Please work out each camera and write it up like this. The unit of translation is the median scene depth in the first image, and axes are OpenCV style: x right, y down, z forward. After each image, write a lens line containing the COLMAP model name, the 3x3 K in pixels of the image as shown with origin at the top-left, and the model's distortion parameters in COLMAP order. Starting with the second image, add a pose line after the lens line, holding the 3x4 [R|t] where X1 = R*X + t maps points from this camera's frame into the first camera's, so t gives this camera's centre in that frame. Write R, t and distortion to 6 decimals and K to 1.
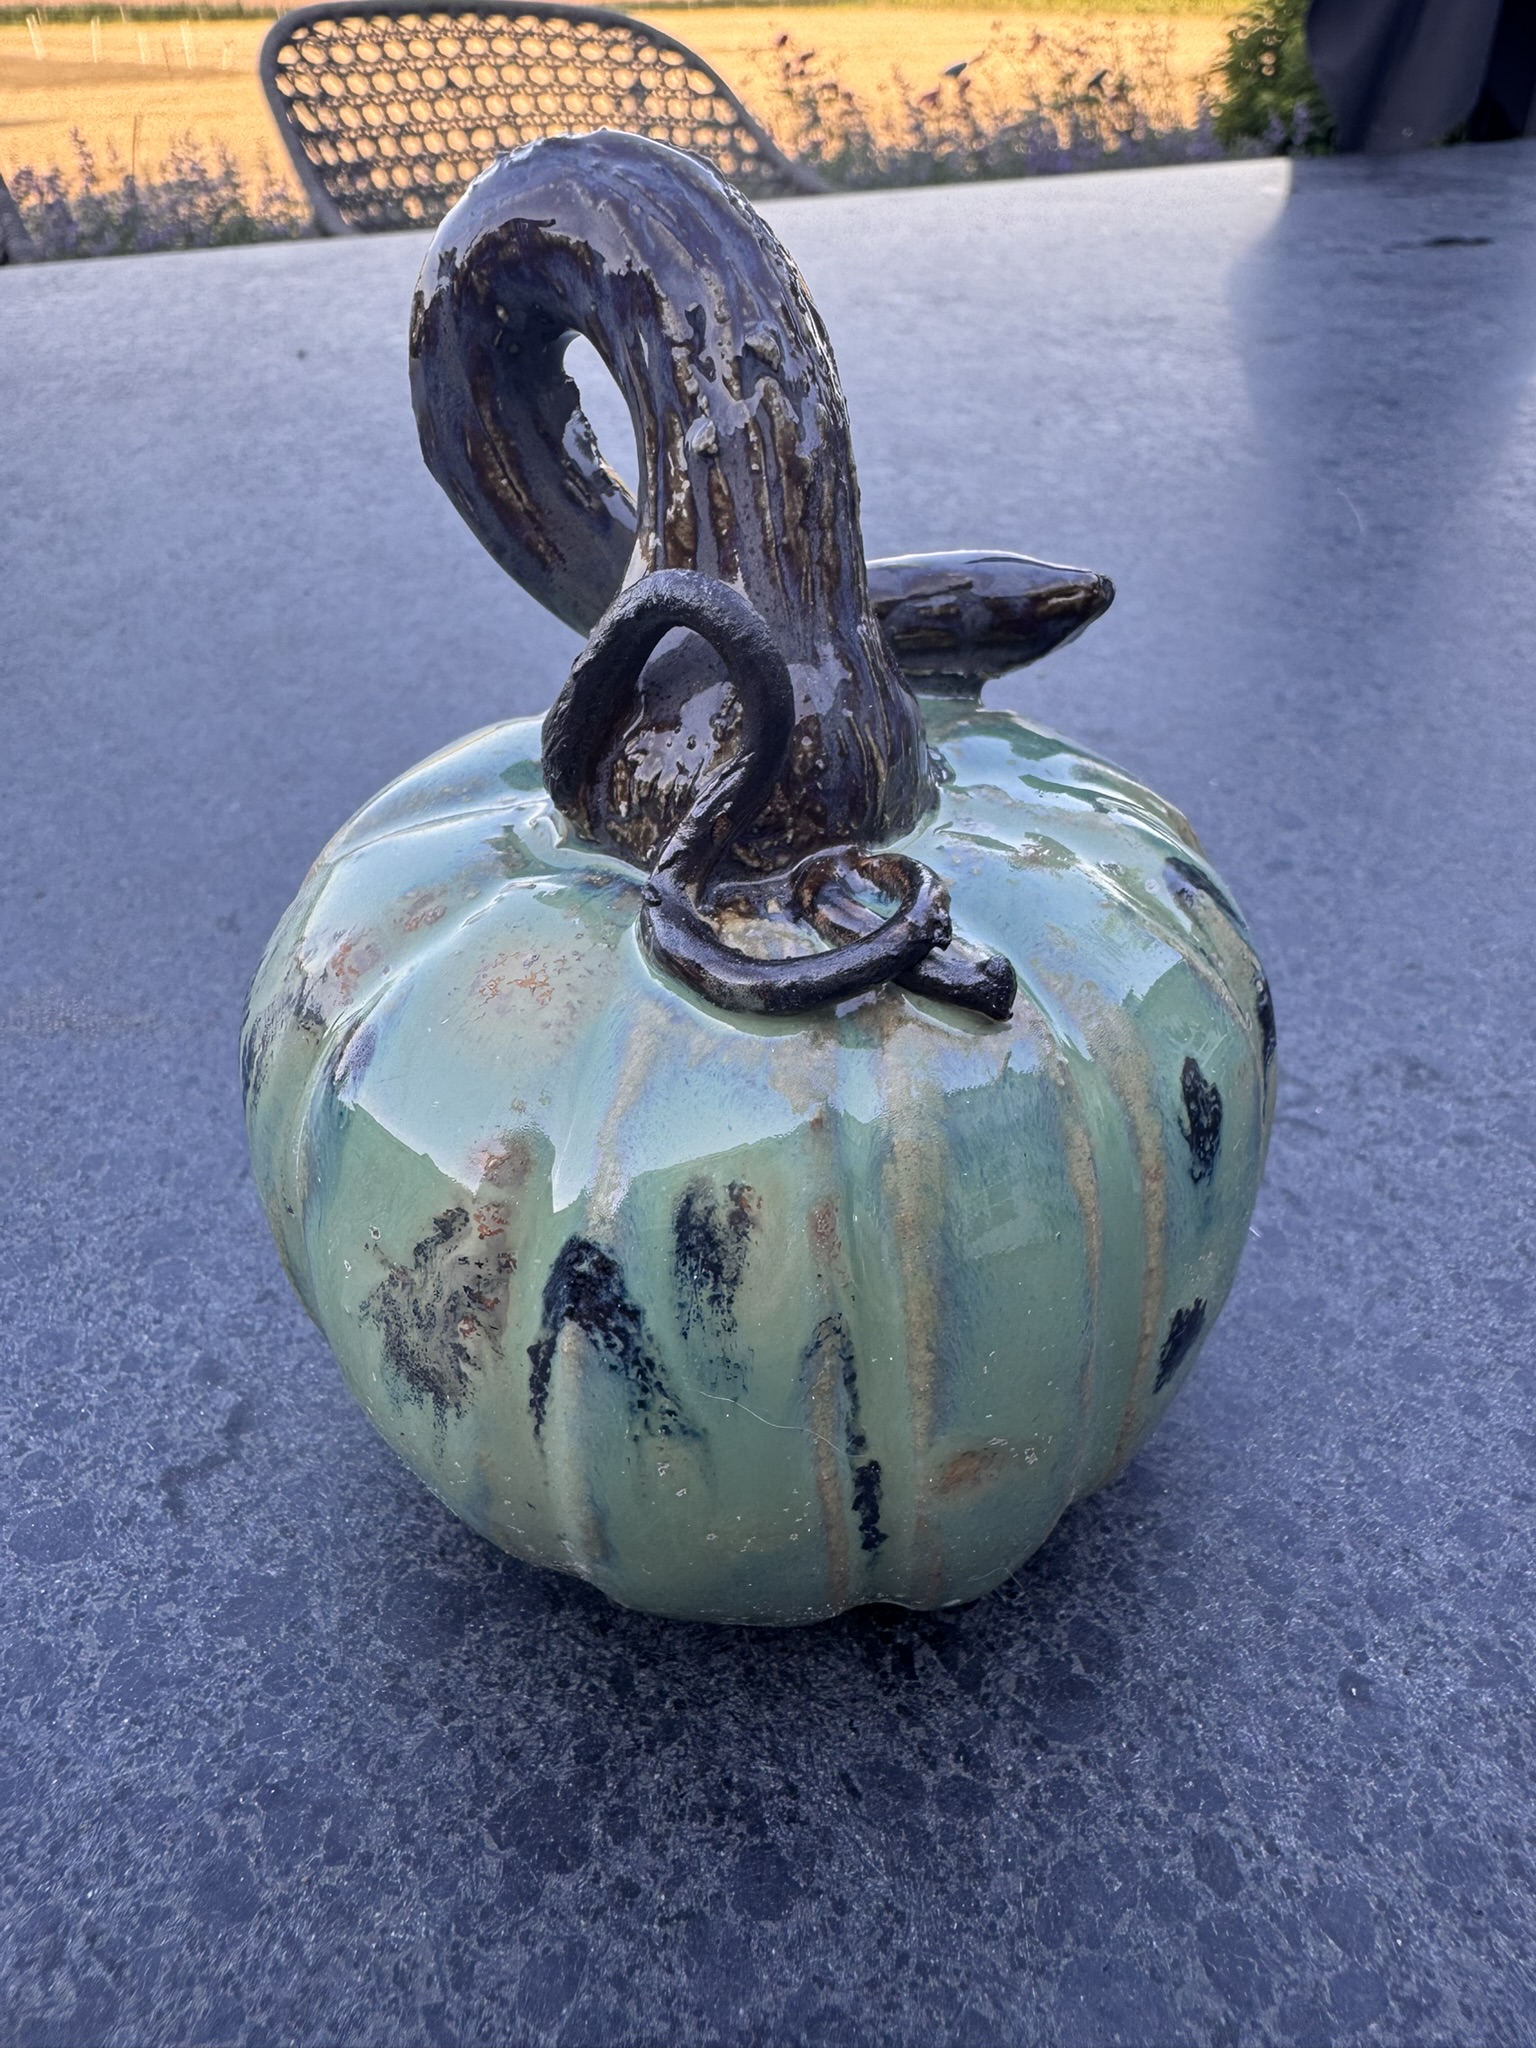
lens RADIAL K [[1458.2, 0, 762.7], [0, 1458.2, 931.8], [0, 0, 1]] dist [-0.007103, 0.003430]
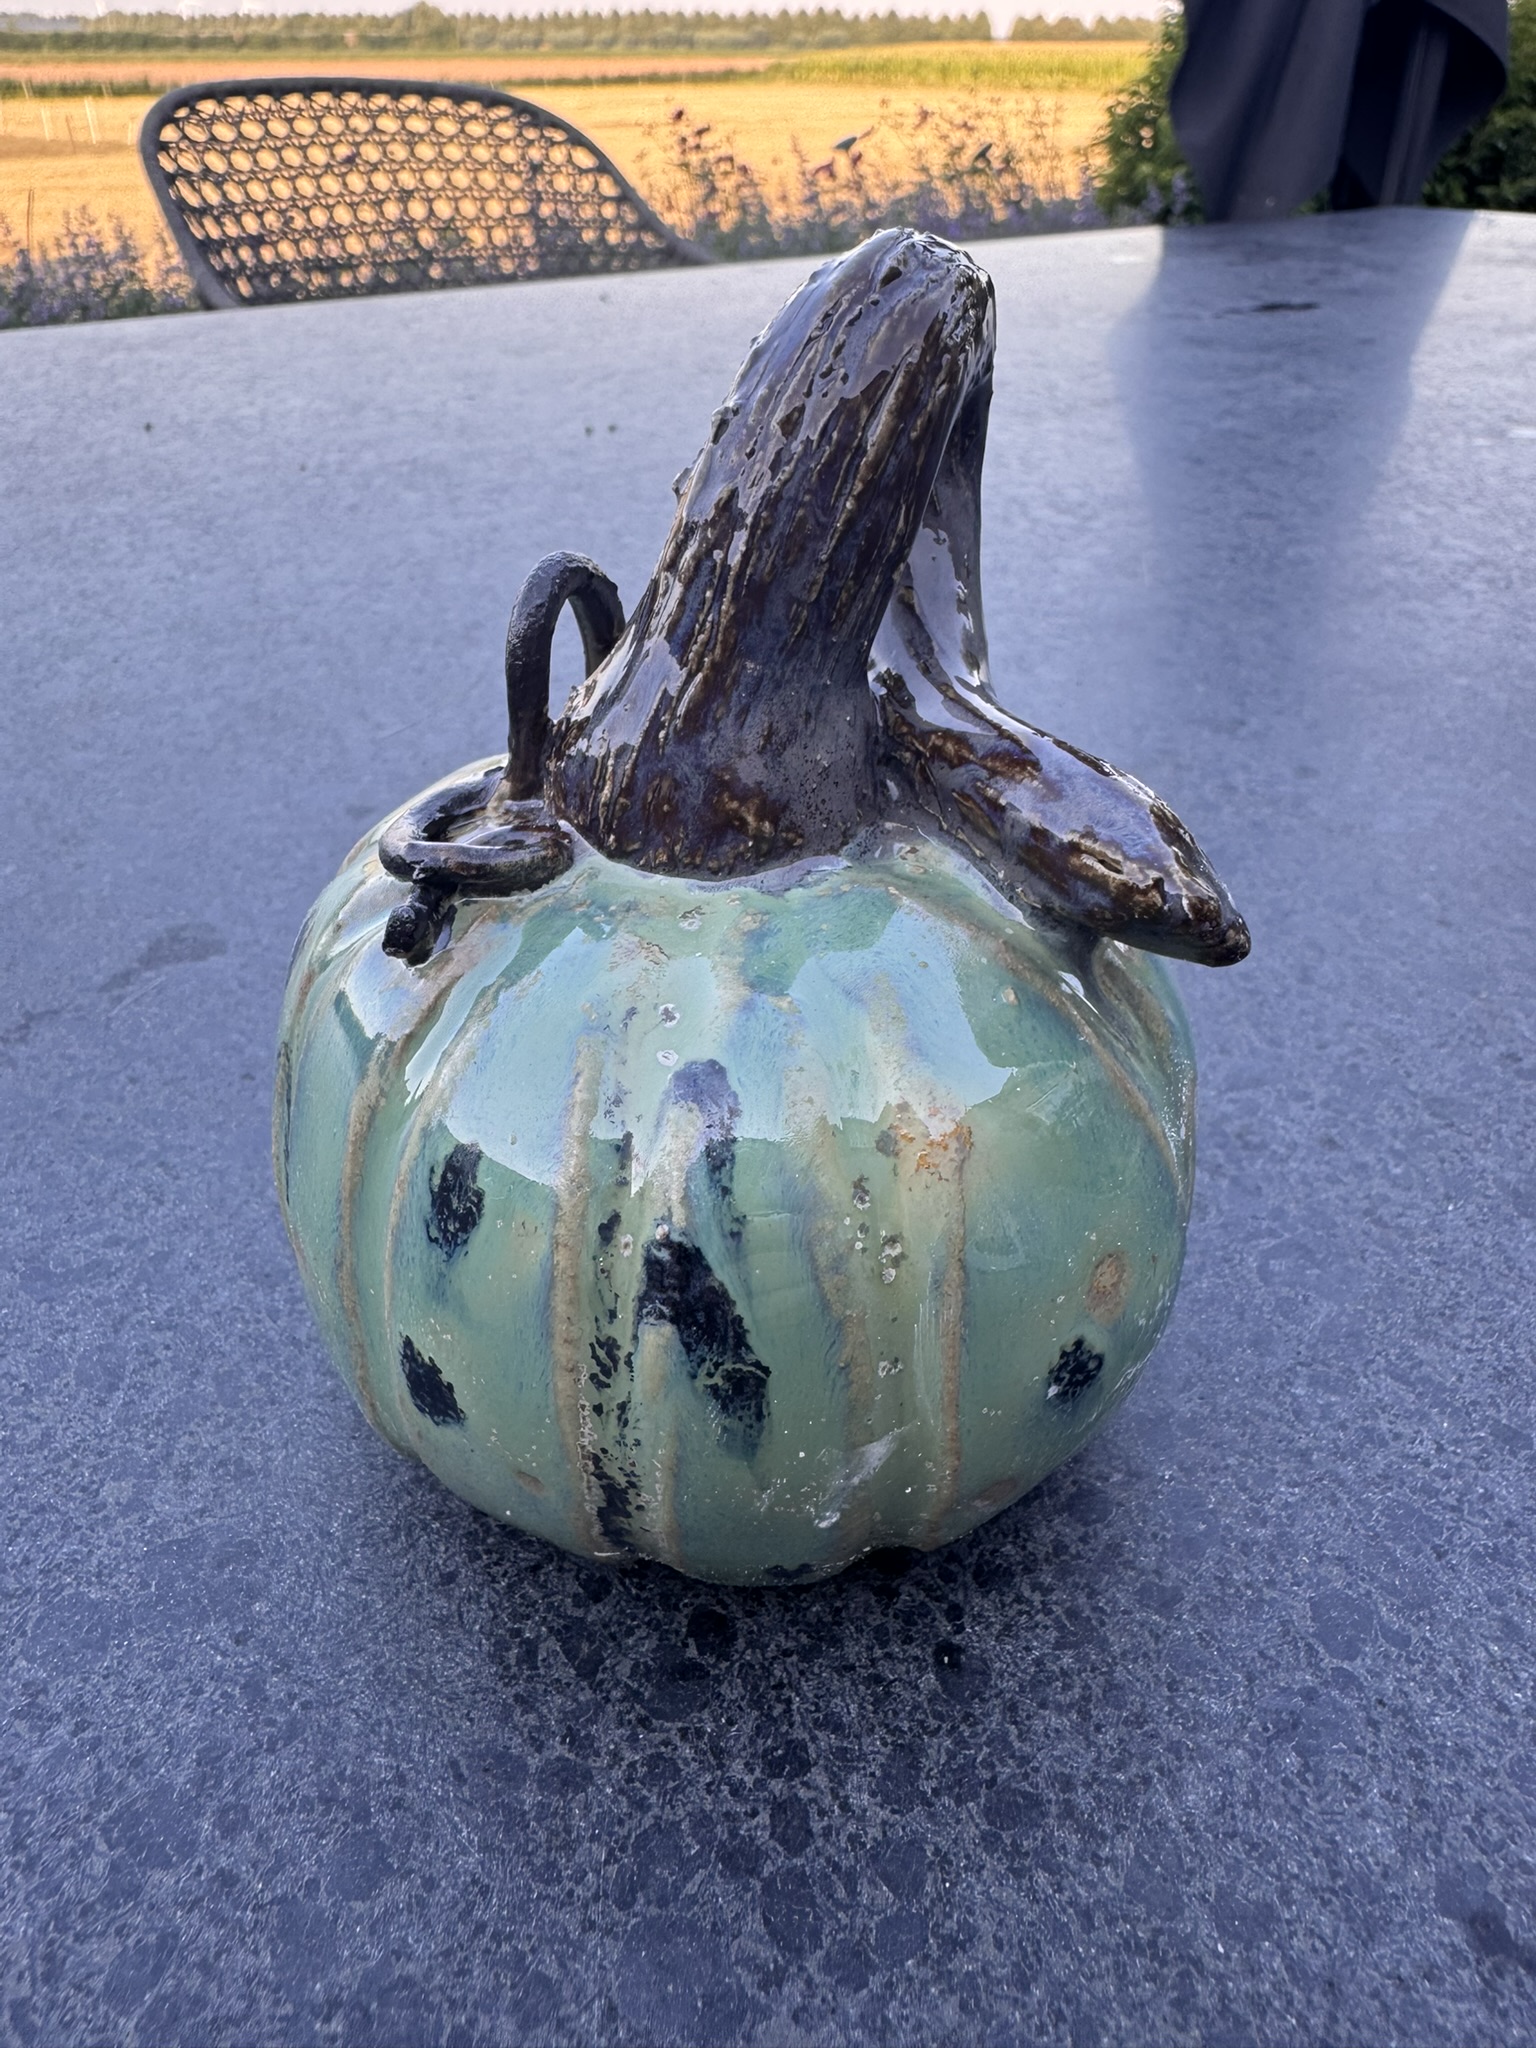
lens RADIAL K [[1458.2, 0, 762.7], [0, 1458.2, 931.8], [0, 0, 1]] dist [-0.007103, 0.003430]
pose [[0.998374, -0.028802, 0.049182, 0.230463], [0.030657, 0.998830, -0.037388, 0.023535], [-0.048048, 0.038835, 0.998090, -0.080613]]
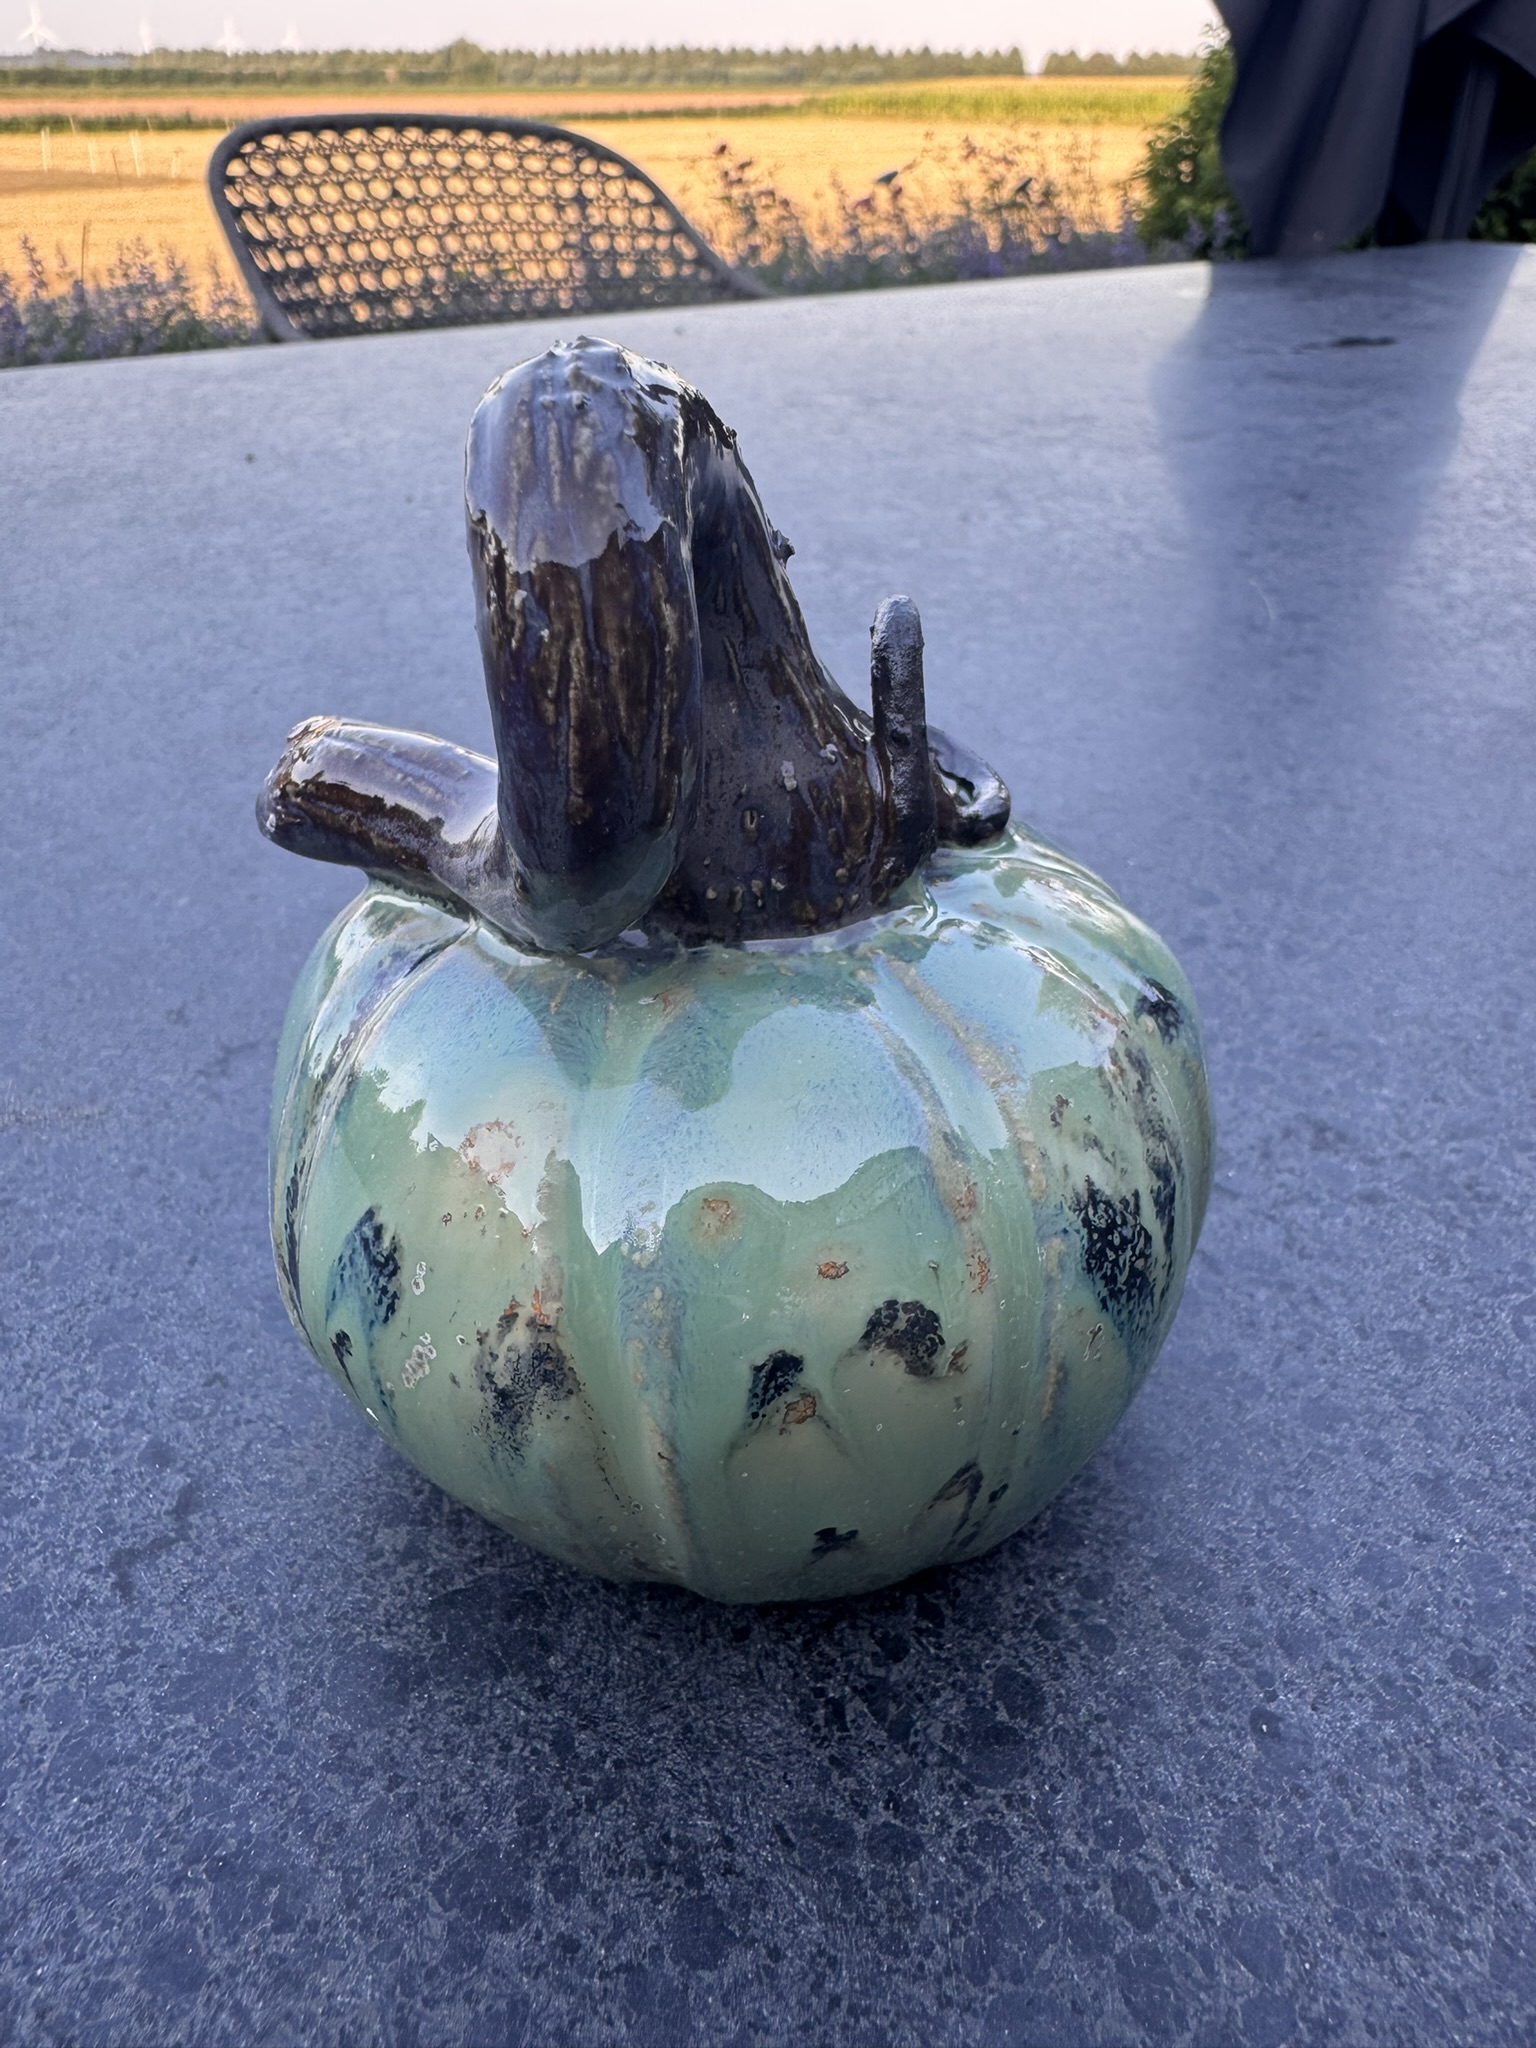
lens RADIAL K [[1458.2, 0, 762.7], [0, 1458.2, 931.8], [0, 0, 1]] dist [-0.007103, 0.003430]
pose [[0.999318, -0.018255, 0.032089, 0.021814], [0.020026, 0.998243, -0.055758, 0.001107], [-0.031014, 0.056363, 0.997929, -0.065124]]
